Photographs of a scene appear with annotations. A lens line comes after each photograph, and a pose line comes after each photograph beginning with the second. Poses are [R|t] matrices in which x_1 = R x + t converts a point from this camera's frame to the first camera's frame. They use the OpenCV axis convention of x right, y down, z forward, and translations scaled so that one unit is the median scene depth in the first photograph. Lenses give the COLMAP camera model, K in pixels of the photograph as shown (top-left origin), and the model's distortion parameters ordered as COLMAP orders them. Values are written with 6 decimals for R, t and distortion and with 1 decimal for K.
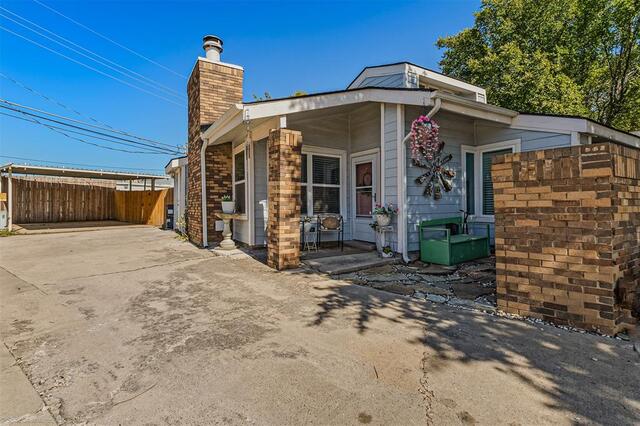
lens RADIAL K [[305.5, 0, 320.0], [0, 305.5, 213.0], [0, 0, 1]] dist [0.000613, -0.000159]
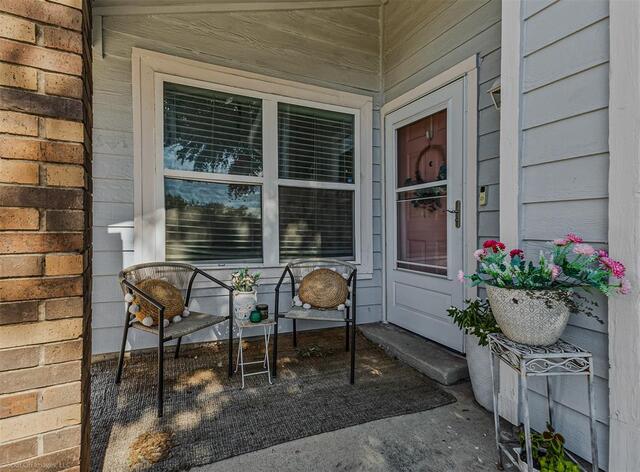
lens RADIAL K [[319.8, 0, 320.0], [0, 319.8, 236.0], [0, 0, 1]] dist [-0.000584, -0.000077]
pose [[0.993217, 0.005371, -0.116147, 0.069845], [-0.005589, 0.999983, -0.001555, -0.024669], [0.116137, 0.002194, 0.993231, 0.600188]]
